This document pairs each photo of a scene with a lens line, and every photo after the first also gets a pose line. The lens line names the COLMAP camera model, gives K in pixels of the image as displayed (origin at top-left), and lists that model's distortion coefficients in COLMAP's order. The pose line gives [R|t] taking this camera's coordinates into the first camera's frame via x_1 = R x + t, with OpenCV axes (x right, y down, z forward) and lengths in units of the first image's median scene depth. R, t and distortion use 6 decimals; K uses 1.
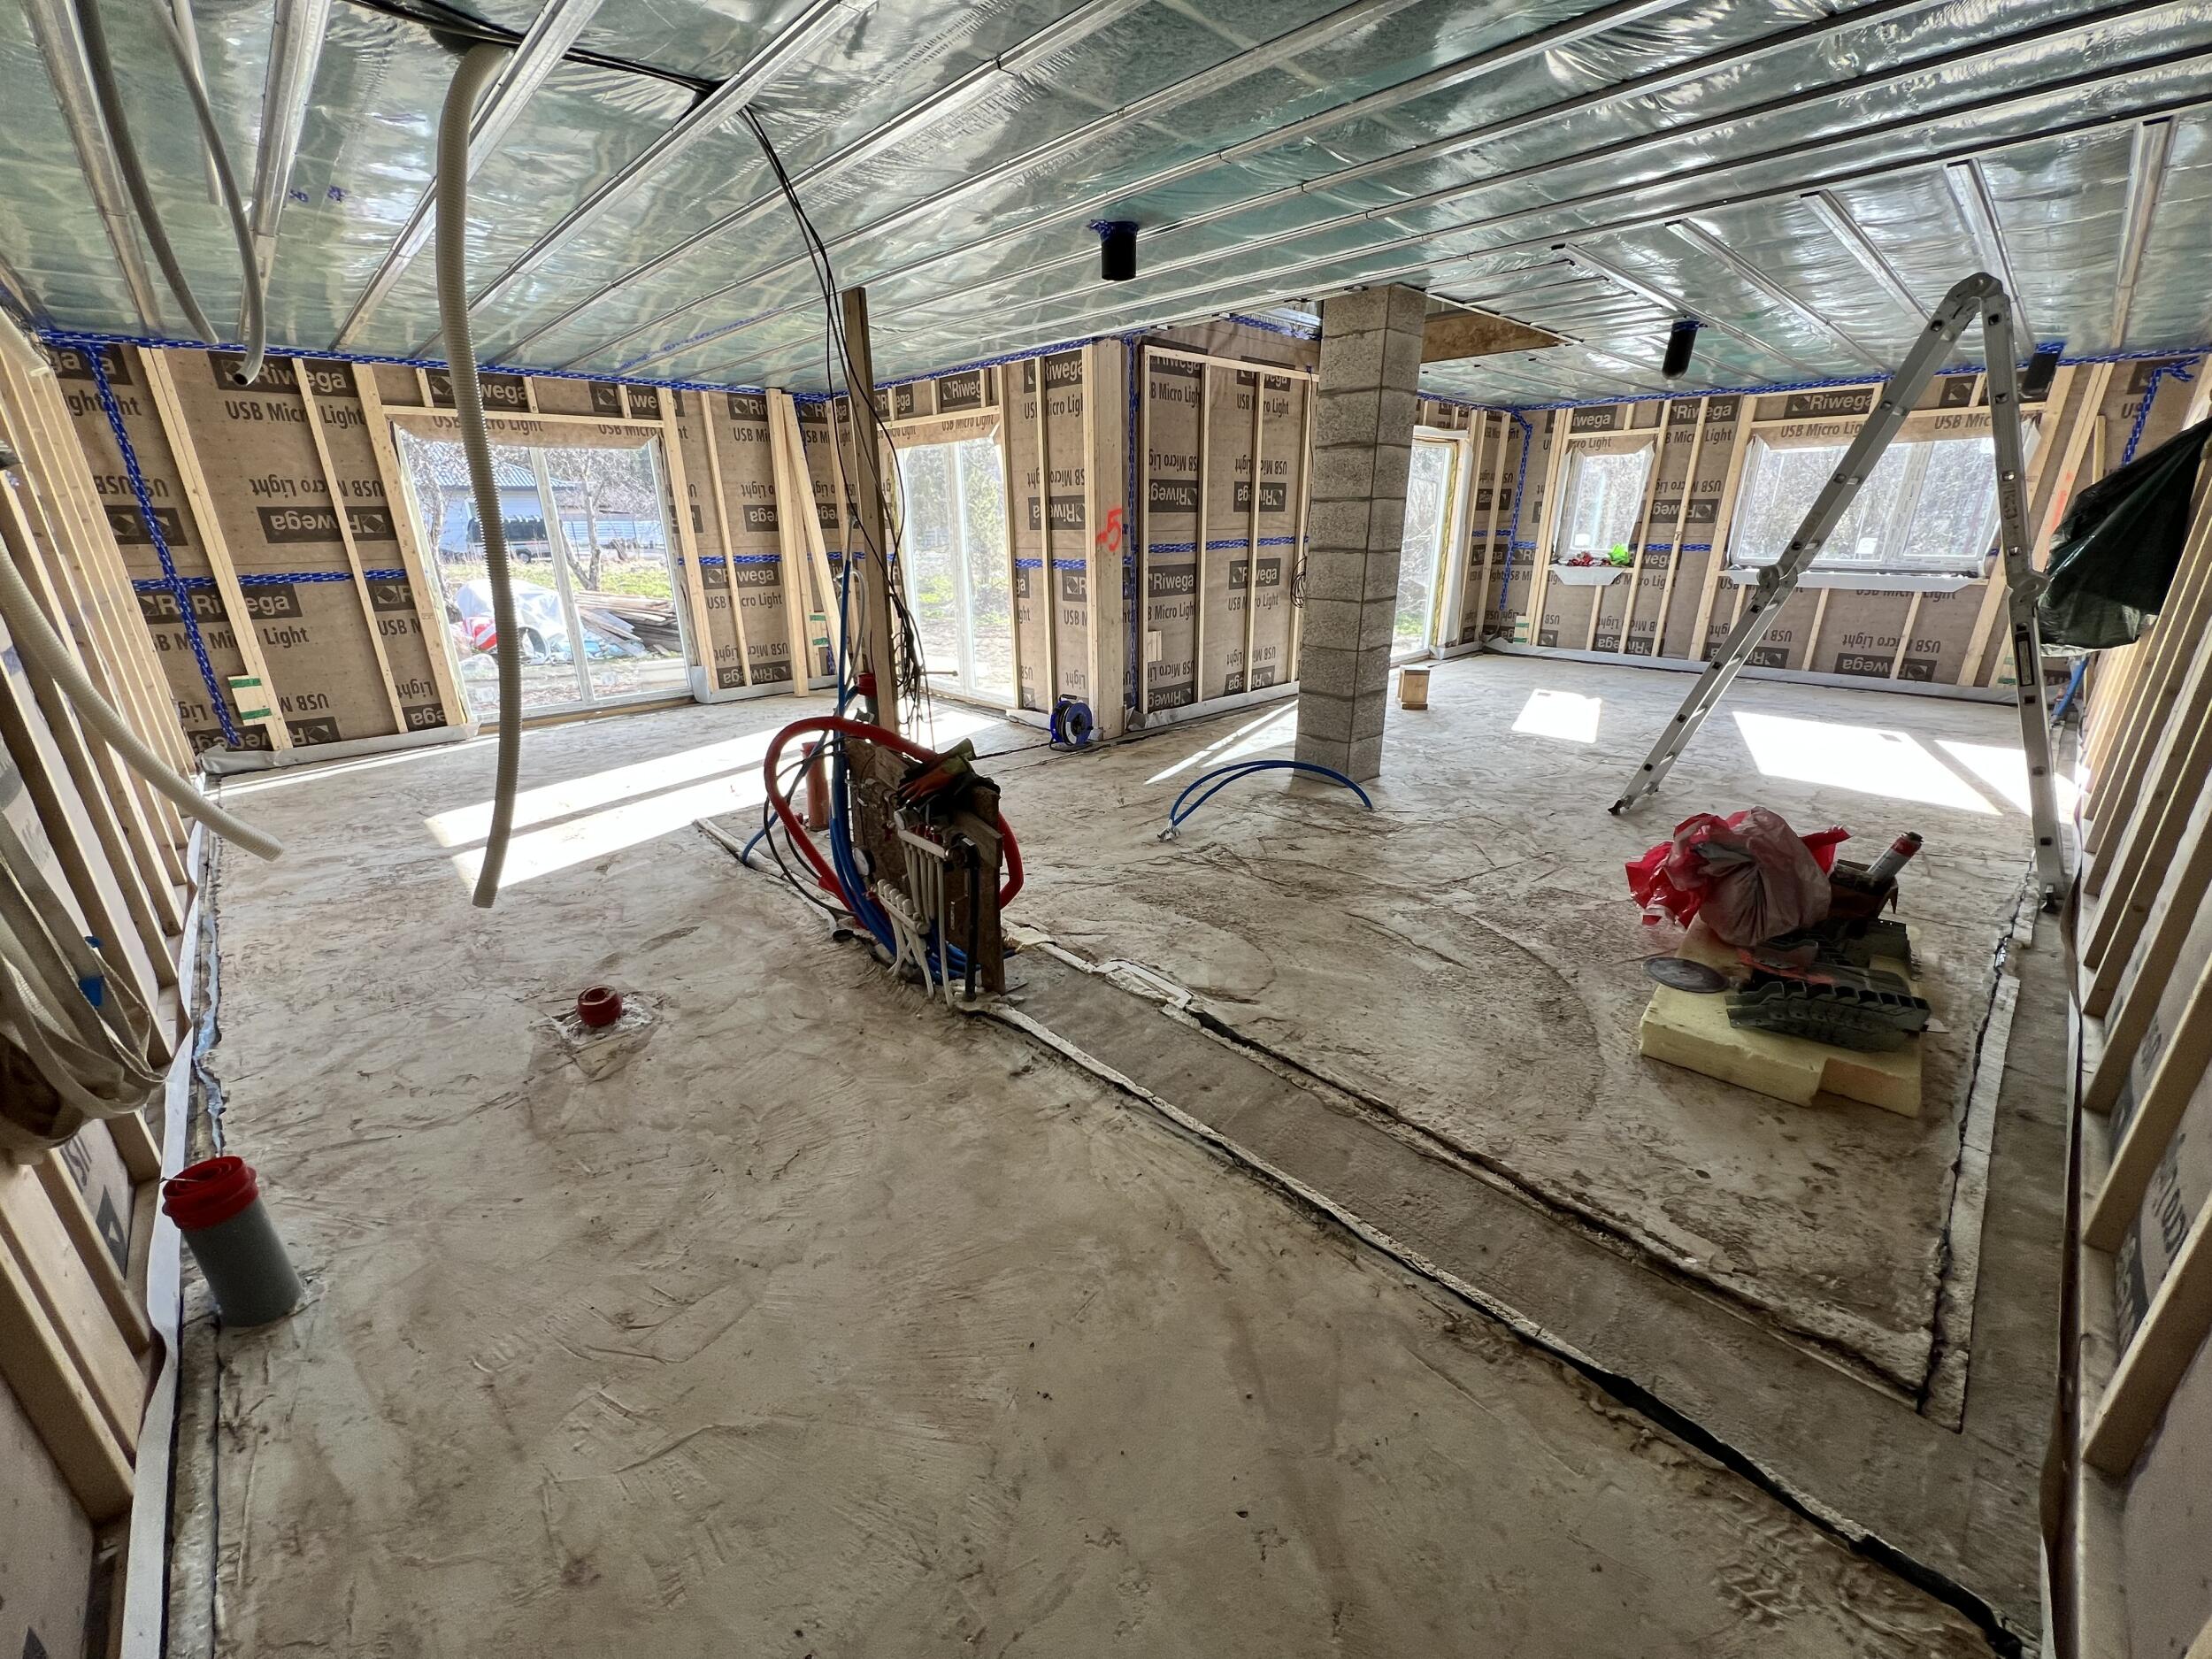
lens RADIAL K [[879.6, 0, 1110.8], [0, 879.6, 833.8], [0, 0, 1]] dist [-0.002810, -0.000374]
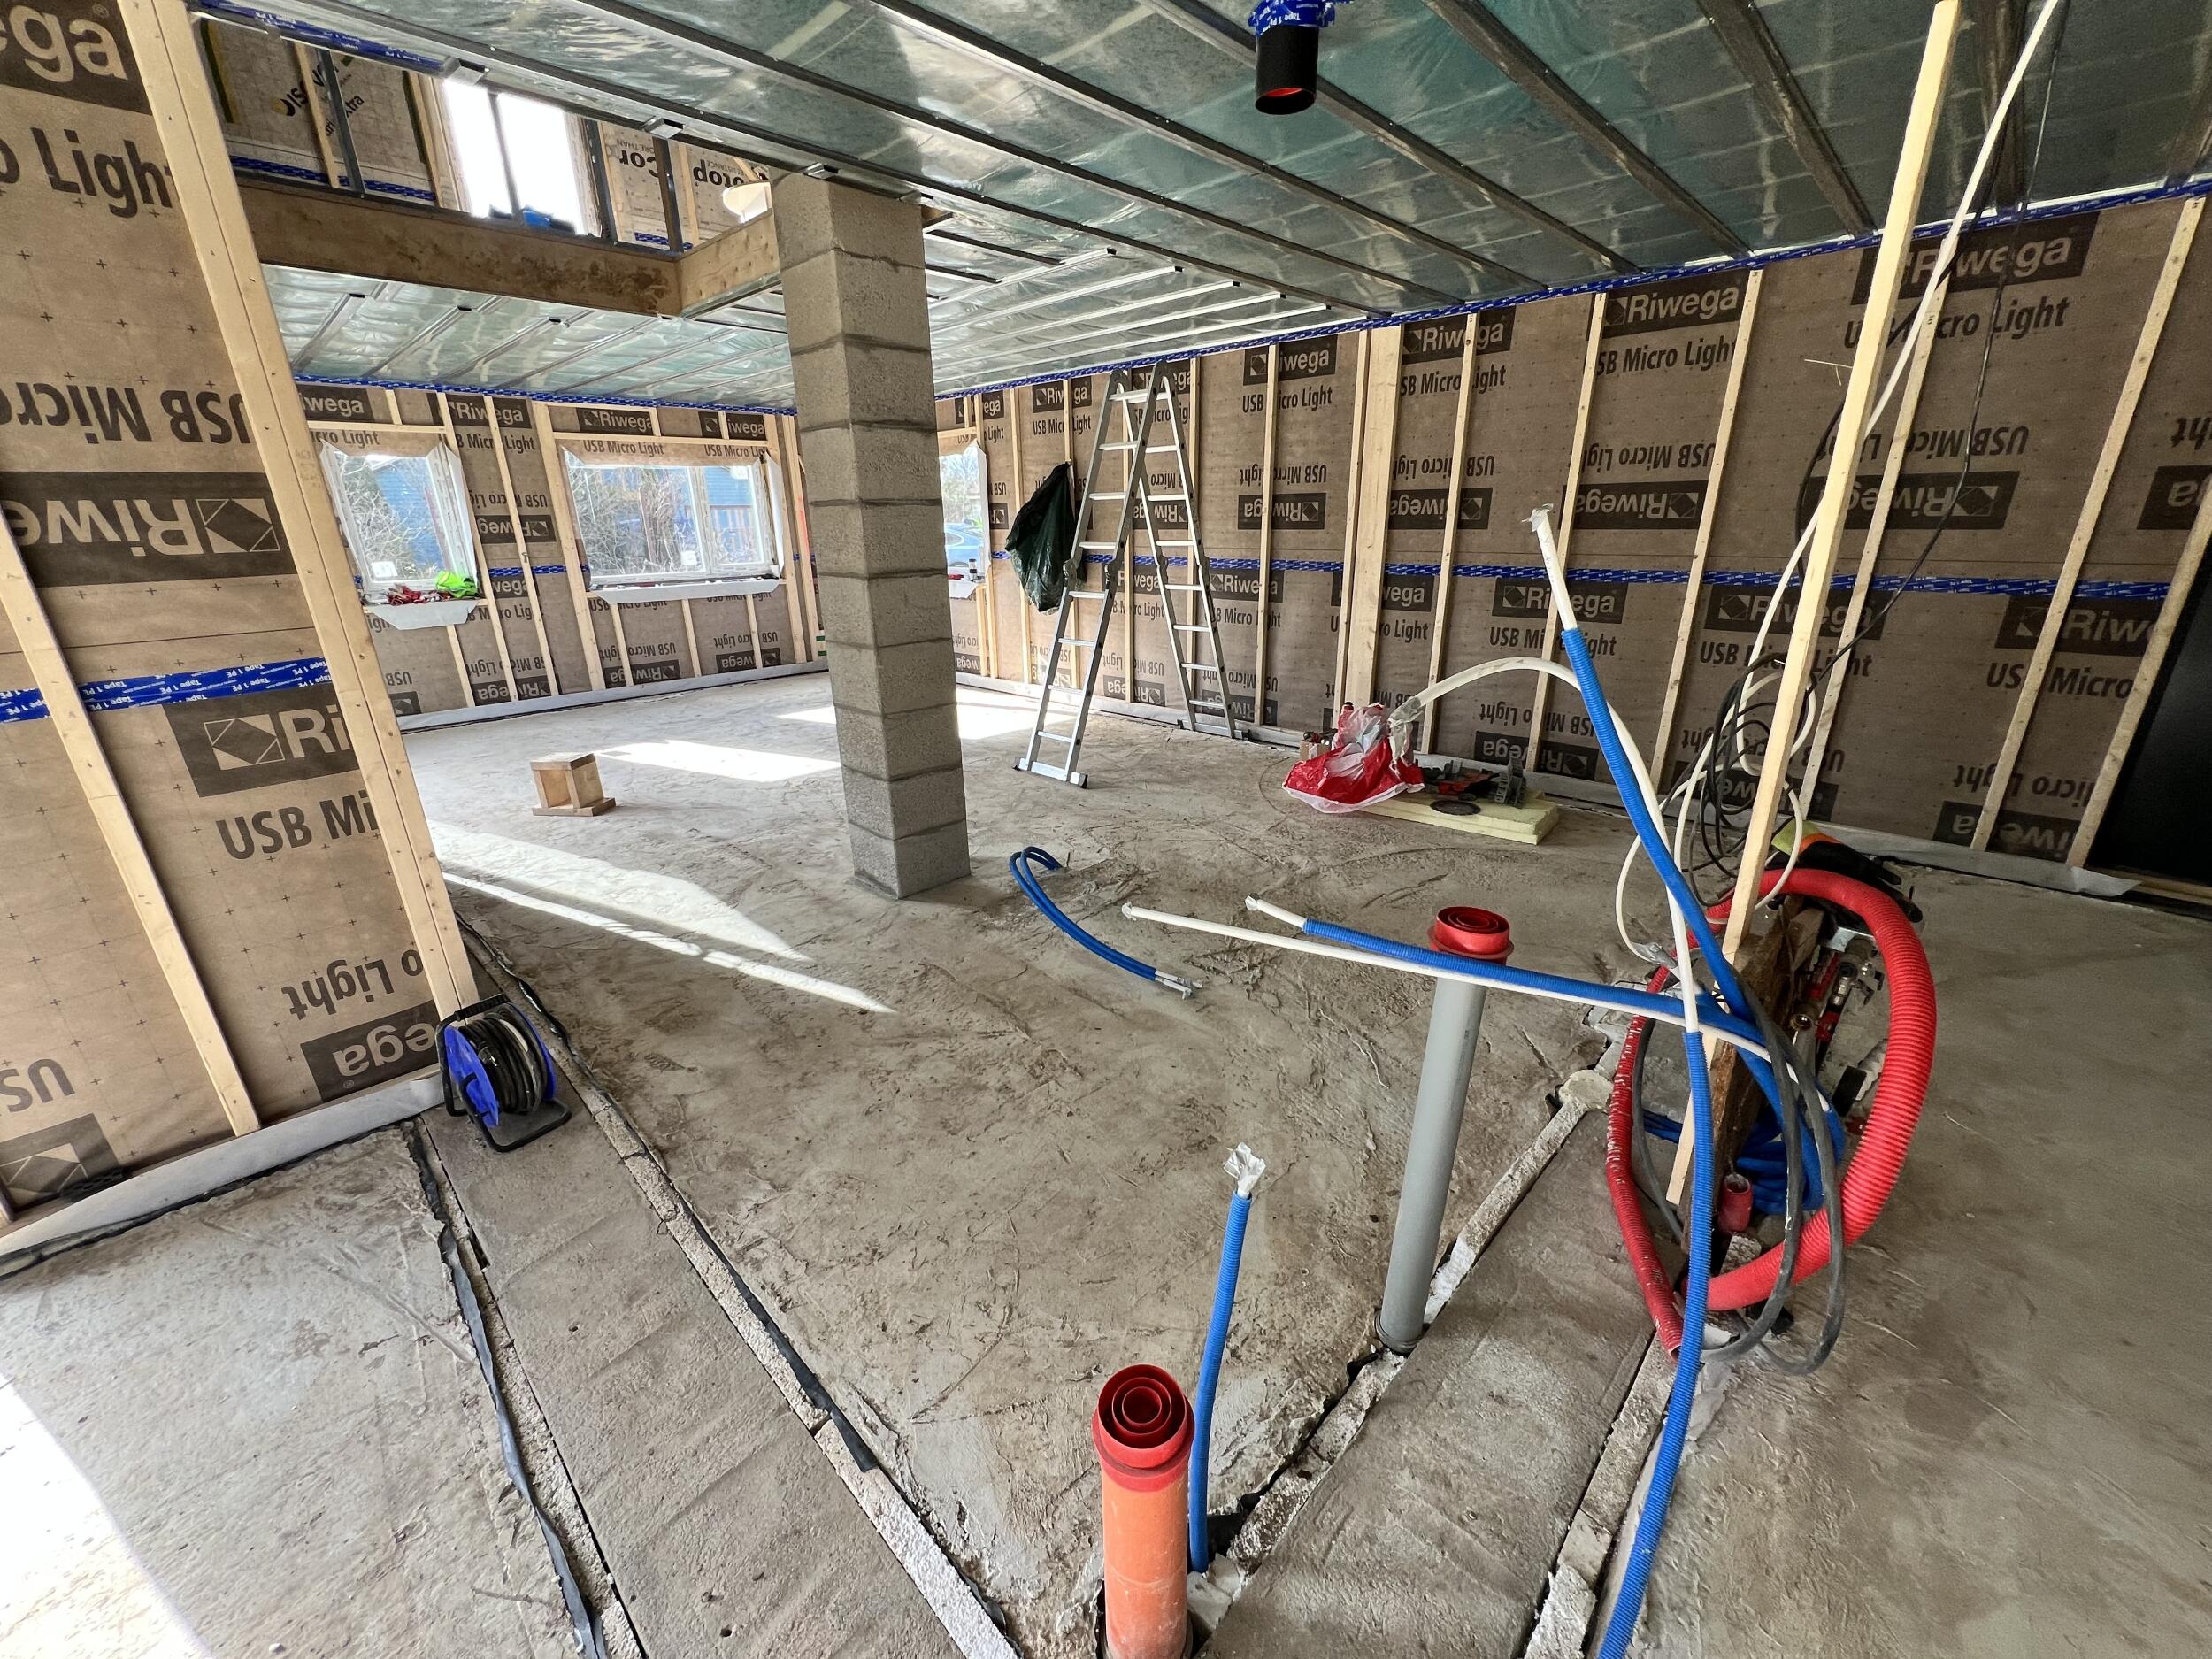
lens RADIAL K [[879.6, 0, 1105.4], [0, 879.6, 831.6], [0, 0, 1]] dist [-0.002810, -0.000374]
pose [[-0.027920, -0.328582, 0.944063, -0.388274], [0.357437, 0.878707, 0.316406, -0.246194], [-0.933520, 0.346277, 0.092914, 0.688562]]
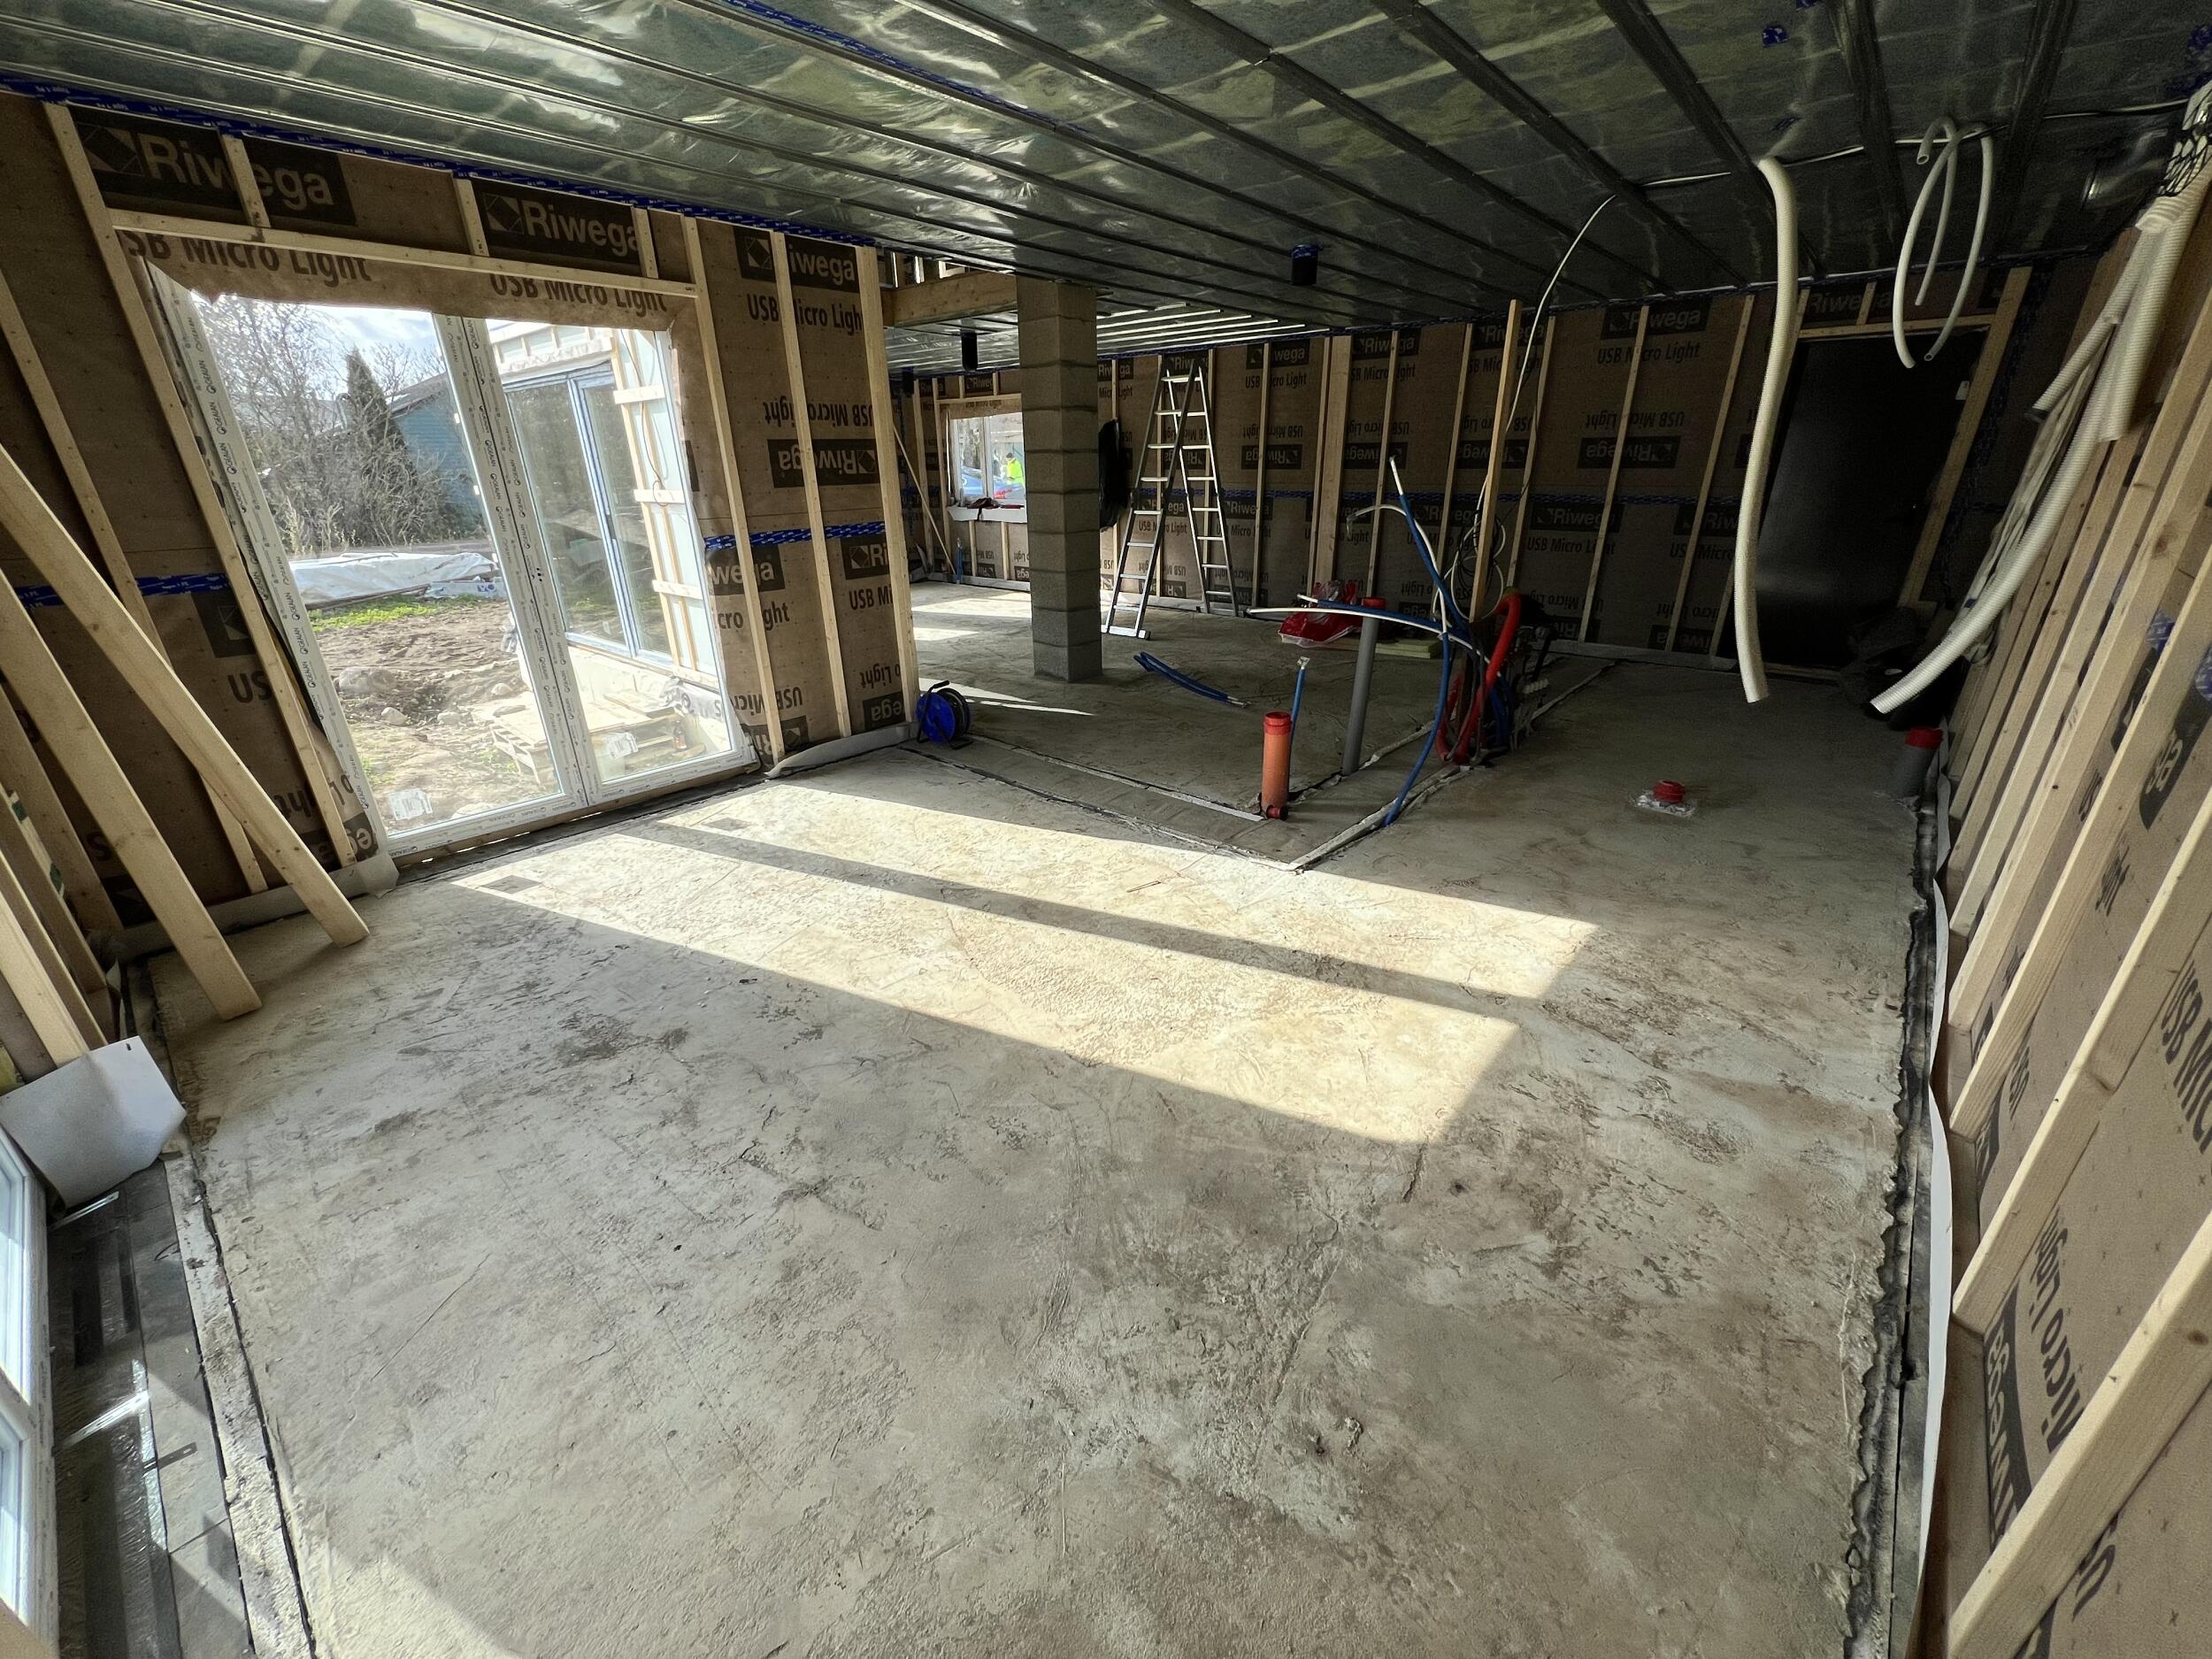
lens RADIAL K [[879.6, 0, 1106.1], [0, 879.6, 833.2], [0, 0, 1]] dist [-0.002810, -0.000374]
pose [[-0.081682, -0.380494, 0.921169, -0.886923], [0.353977, 0.852925, 0.383693, -0.301475], [-0.931680, 0.357413, 0.065017, 0.850674]]
